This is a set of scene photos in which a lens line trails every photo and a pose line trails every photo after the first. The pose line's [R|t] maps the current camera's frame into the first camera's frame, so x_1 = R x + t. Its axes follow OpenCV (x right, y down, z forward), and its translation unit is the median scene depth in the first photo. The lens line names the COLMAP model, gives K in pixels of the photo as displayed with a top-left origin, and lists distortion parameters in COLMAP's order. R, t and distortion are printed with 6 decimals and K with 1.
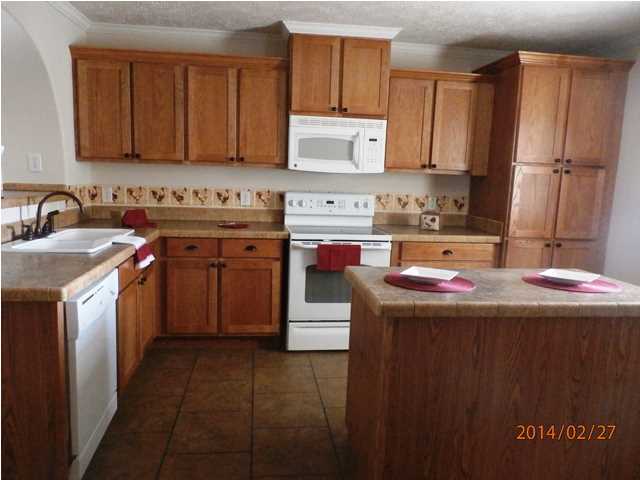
lens RADIAL K [[485.0, 0, 319.3], [0, 485.0, 241.5], [0, 0, 1]] dist [-0.025528, 0.008174]
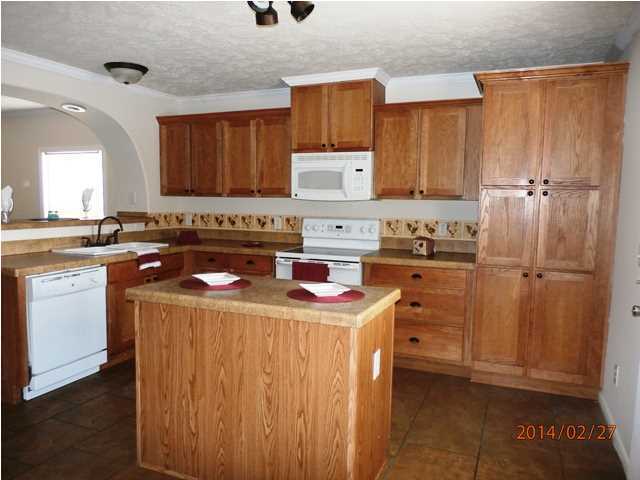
lens RADIAL K [[485.0, 0, 324.4], [0, 485.0, 240.9], [0, 0, 1]] dist [-0.025528, 0.008174]
pose [[0.867547, 0.021540, -0.496888, 0.592290], [-0.055852, 0.996962, -0.054298, 0.014245], [0.494209, 0.074858, 0.866114, 0.021462]]
